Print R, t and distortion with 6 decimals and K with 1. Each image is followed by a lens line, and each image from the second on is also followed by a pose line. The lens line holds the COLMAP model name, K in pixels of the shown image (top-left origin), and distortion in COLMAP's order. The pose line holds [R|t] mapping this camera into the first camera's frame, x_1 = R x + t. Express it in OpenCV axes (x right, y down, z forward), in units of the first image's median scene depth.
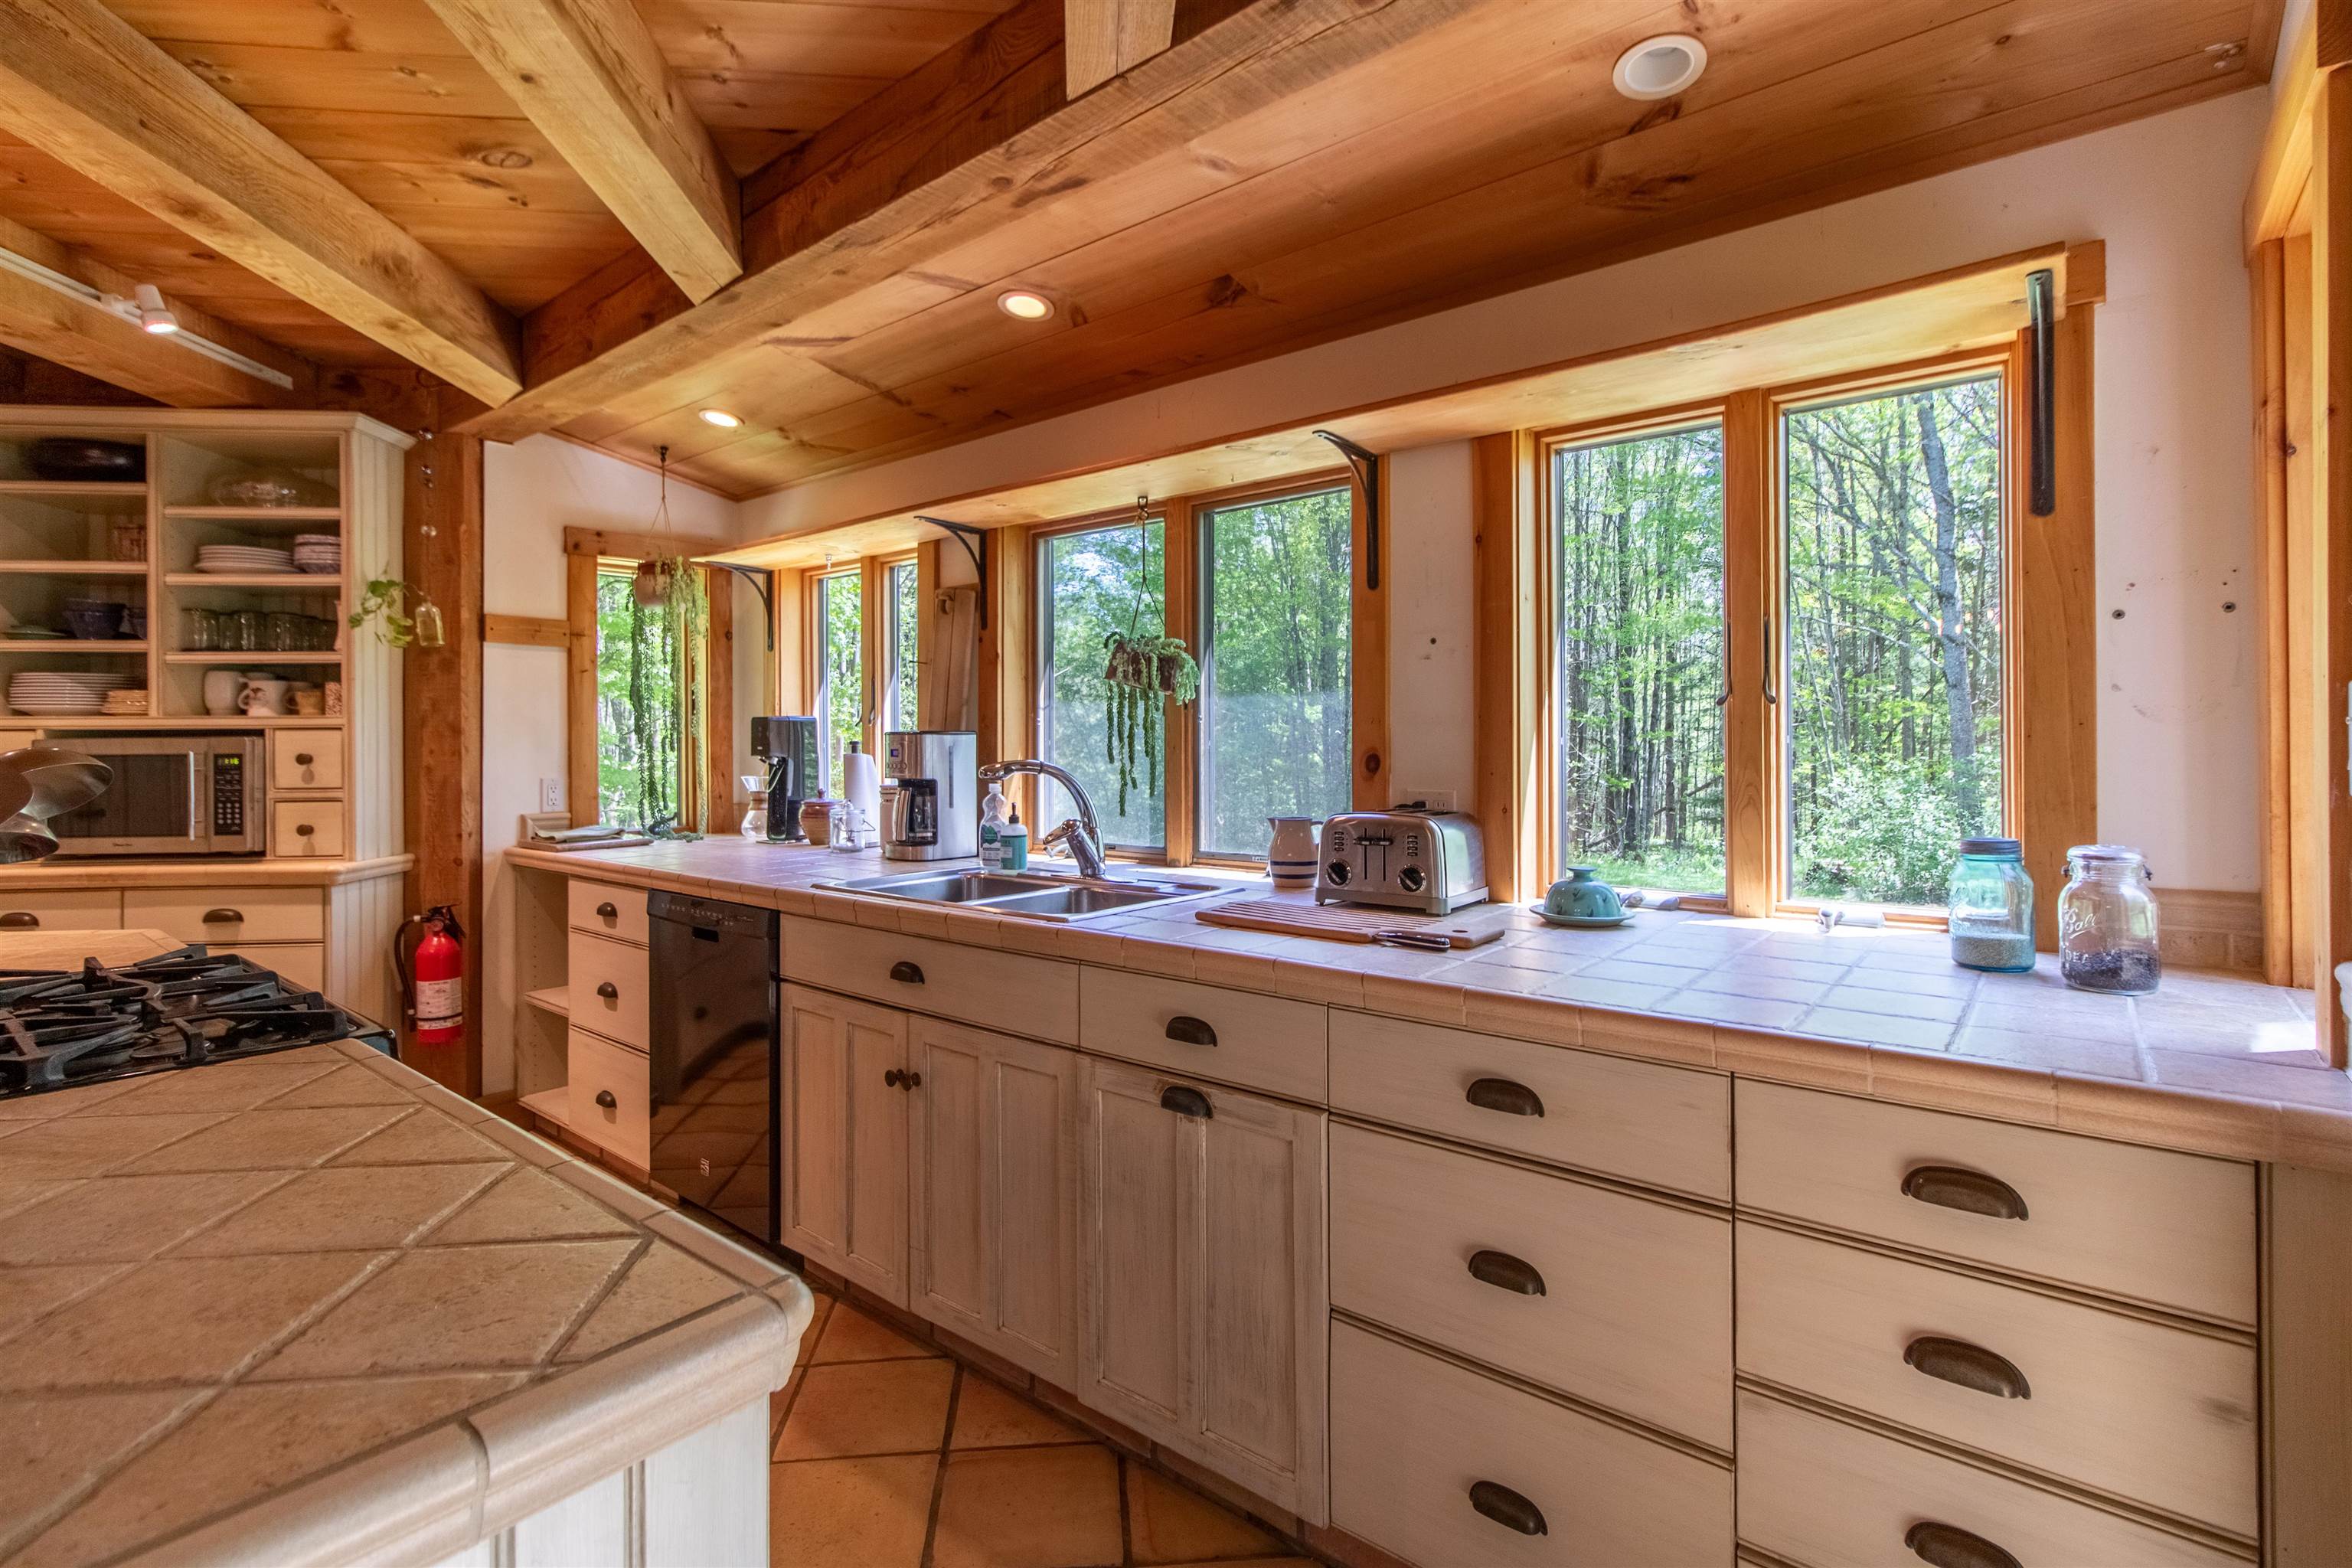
lens RADIAL K [[1105.4, 0, 1168.0], [0, 1105.4, 738.1], [0, 0, 1]] dist [0.006184, -0.001536]
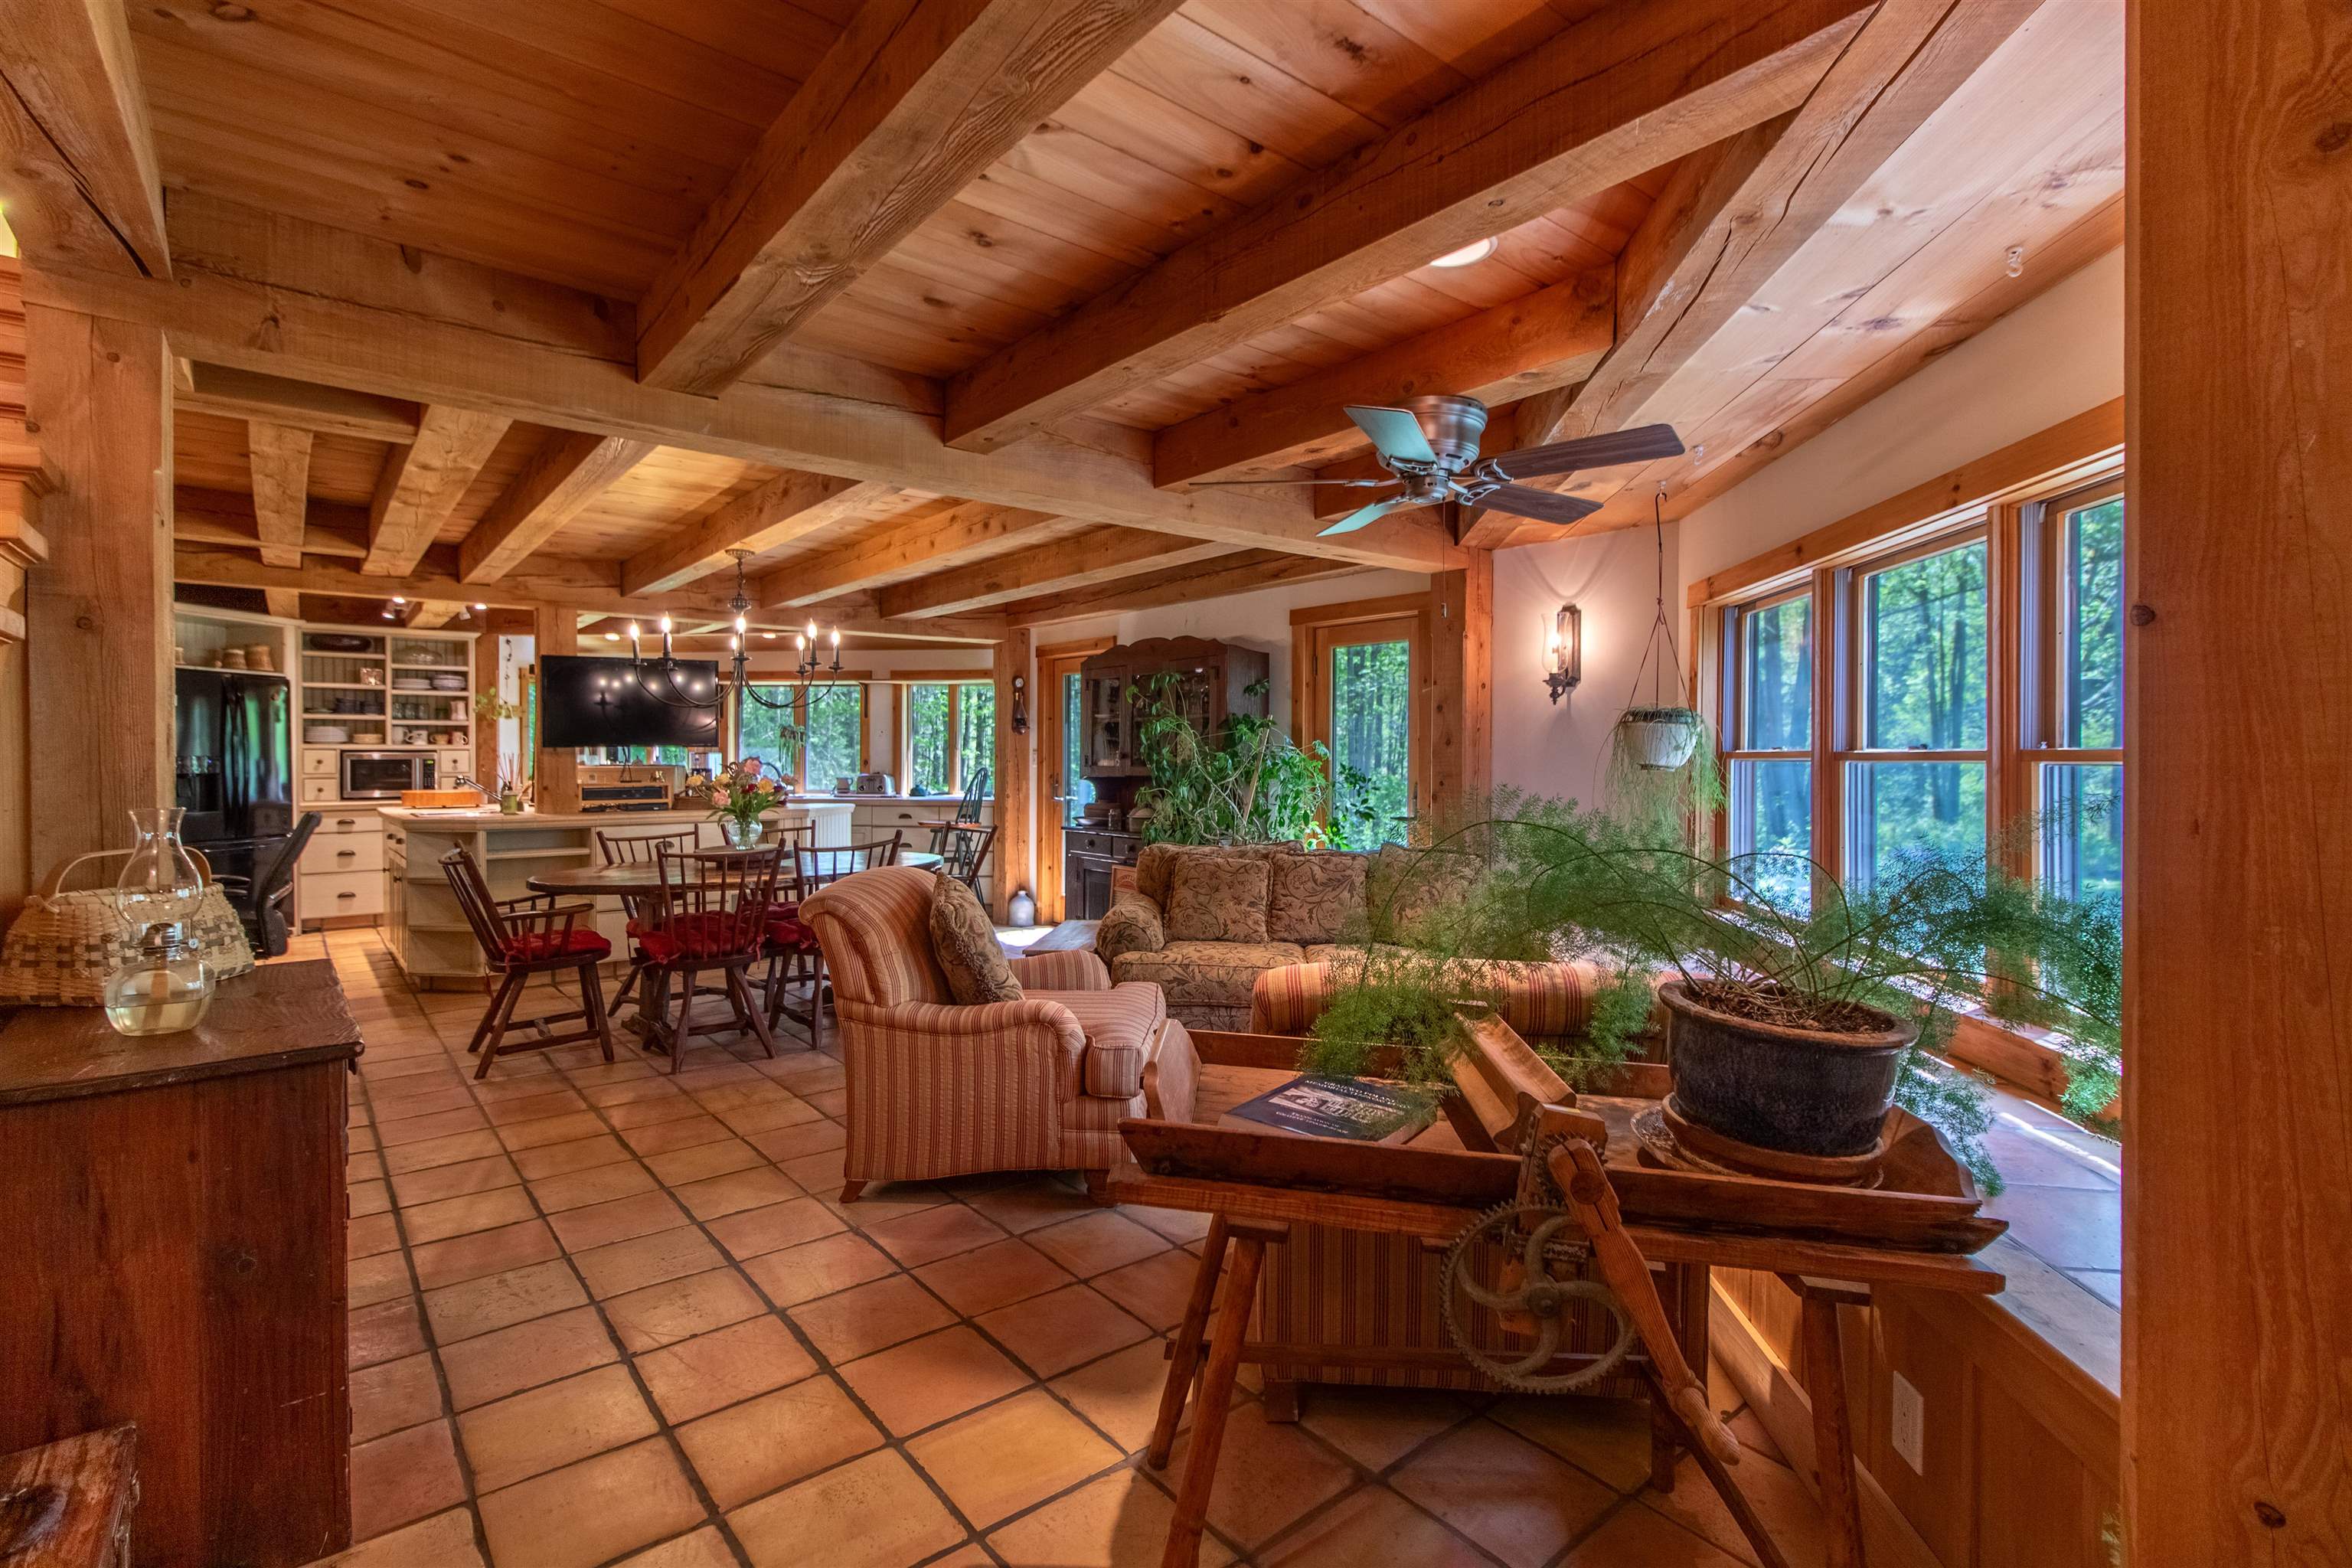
lens RADIAL K [[1105.4, 0, 1188.3], [0, 1105.4, 774.0], [0, 0, 1]] dist [0.006184, -0.001536]
pose [[0.820479, -0.004492, 0.571659, -0.860973], [-0.004204, 0.999895, 0.013890, 0.004616], [-0.571661, -0.013800, 0.820374, -2.200324]]
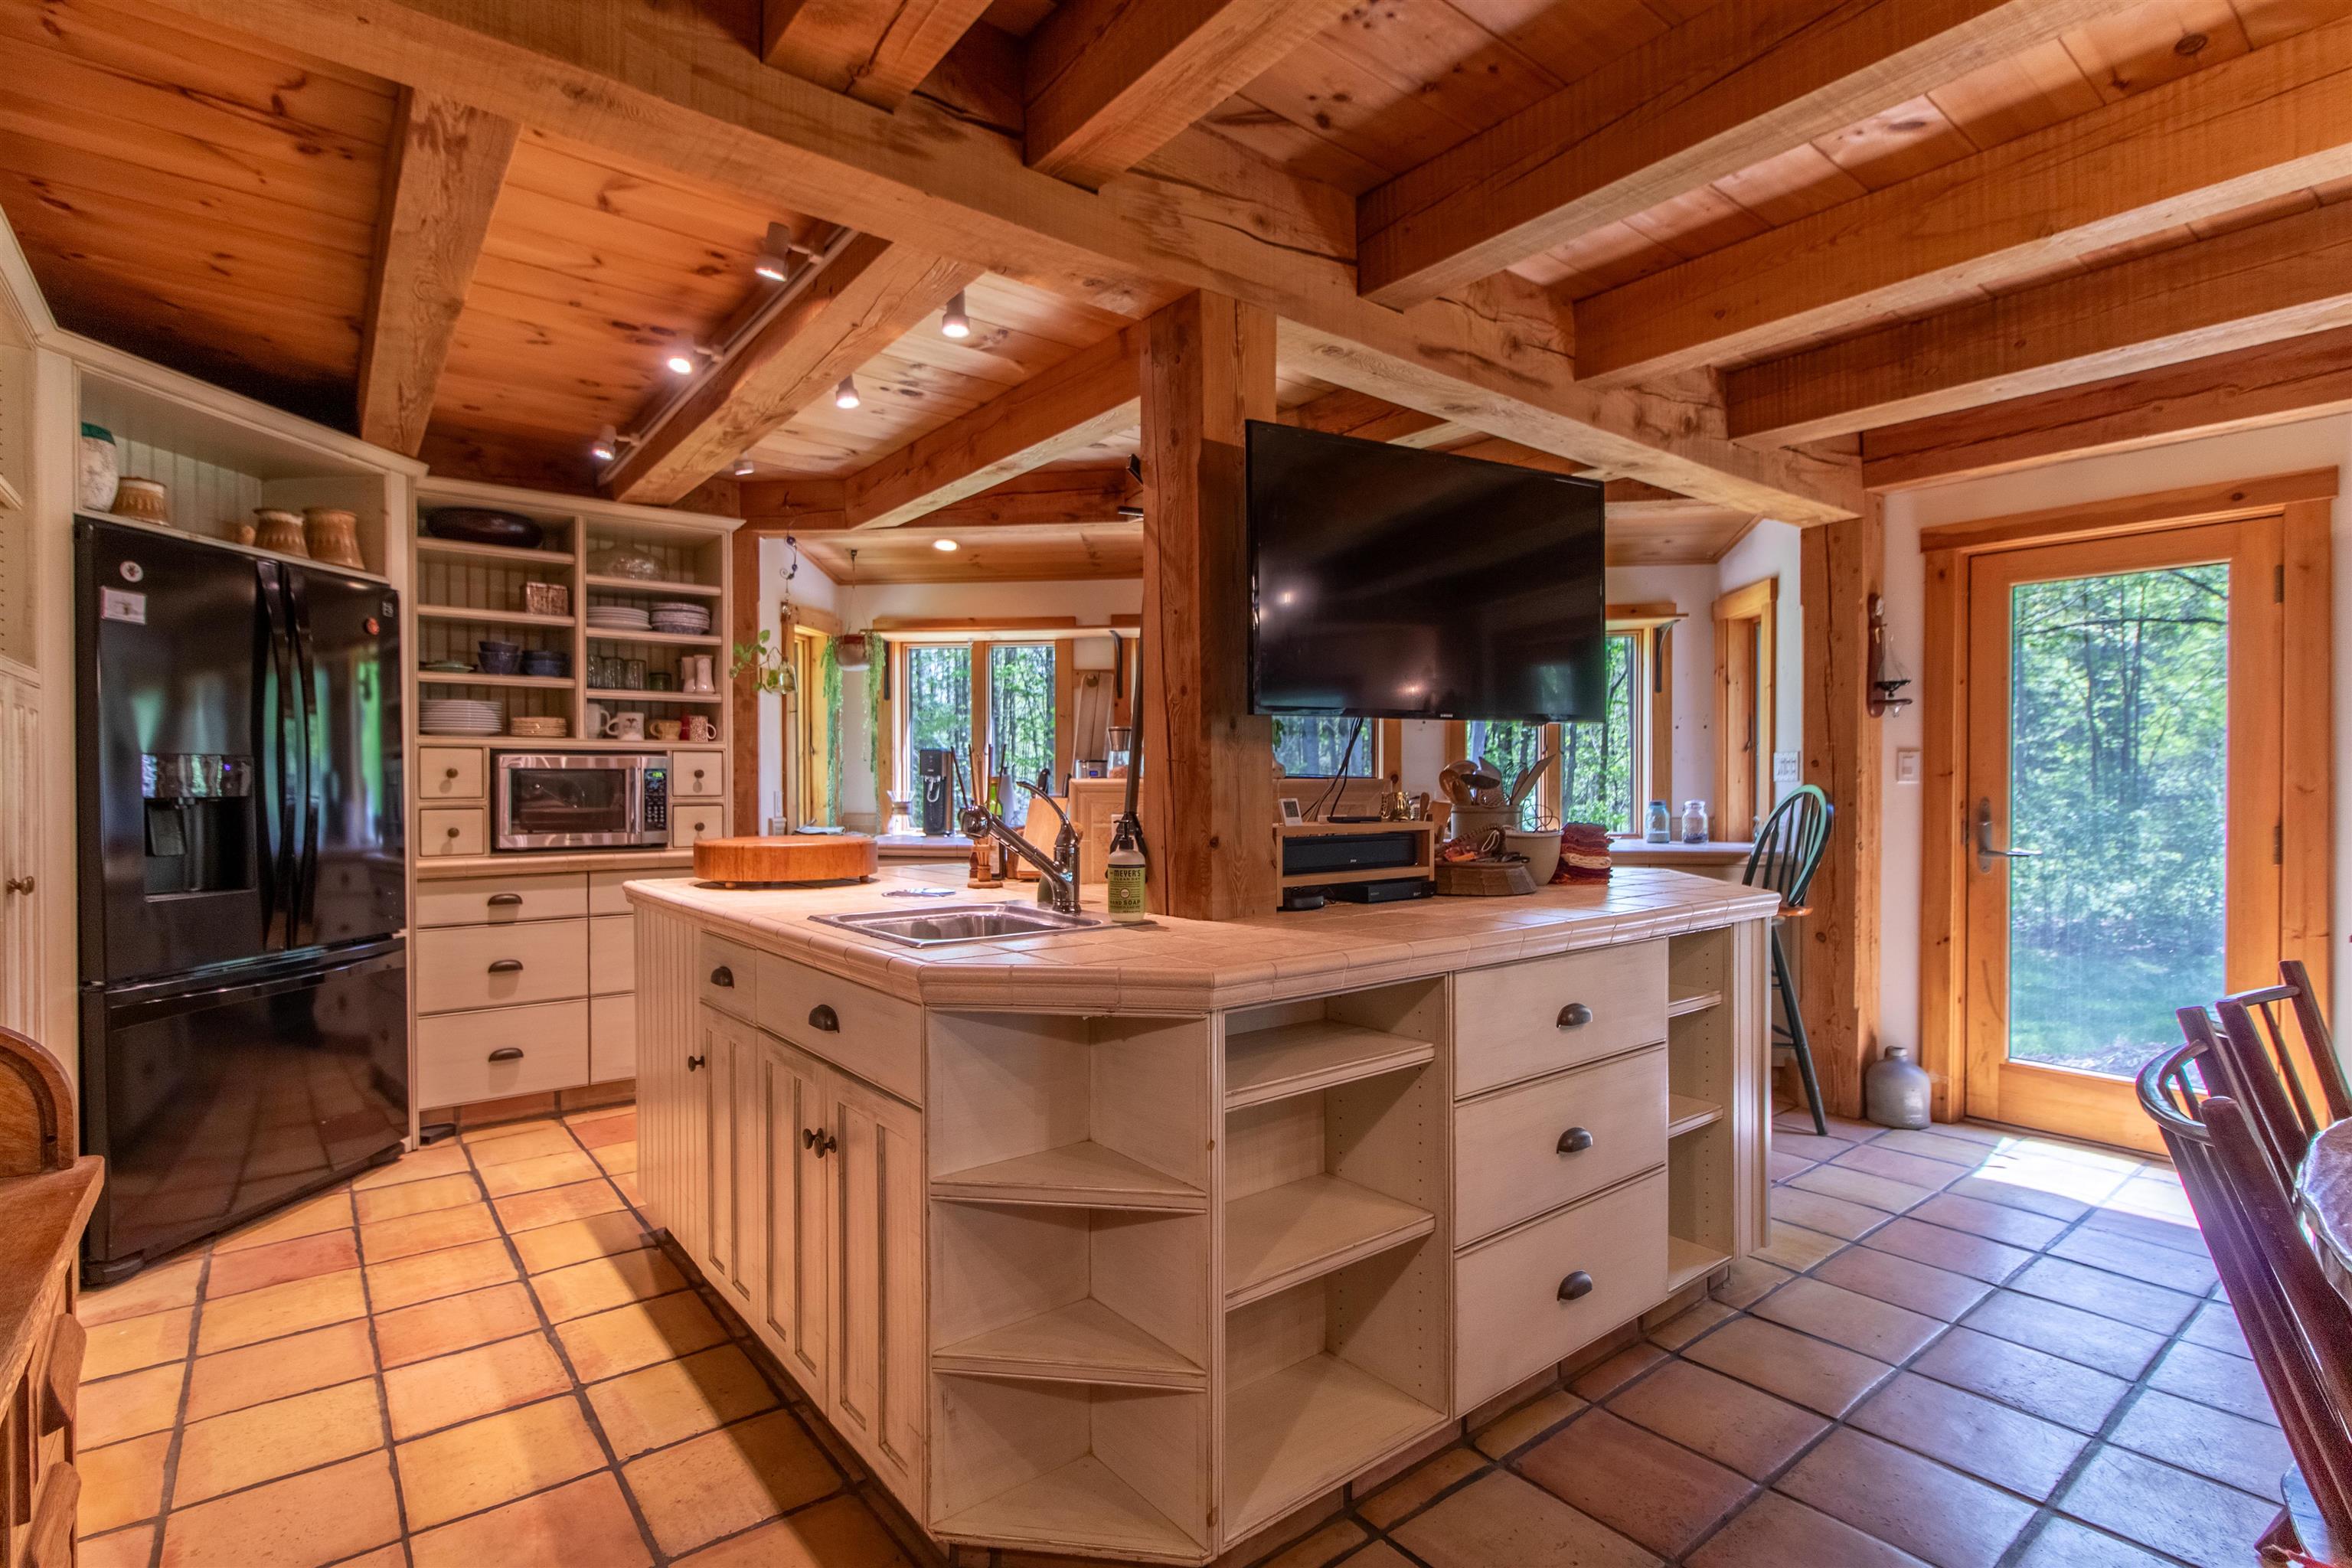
lens RADIAL K [[1105.4, 0, 1125.2], [0, 1105.4, 794.5], [0, 0, 1]] dist [0.006184, -0.001536]
pose [[0.846166, -0.001406, 0.532917, -1.061079], [-0.006403, 0.999898, 0.012804, 0.023769], [-0.532880, -0.014246, 0.846071, -0.406152]]
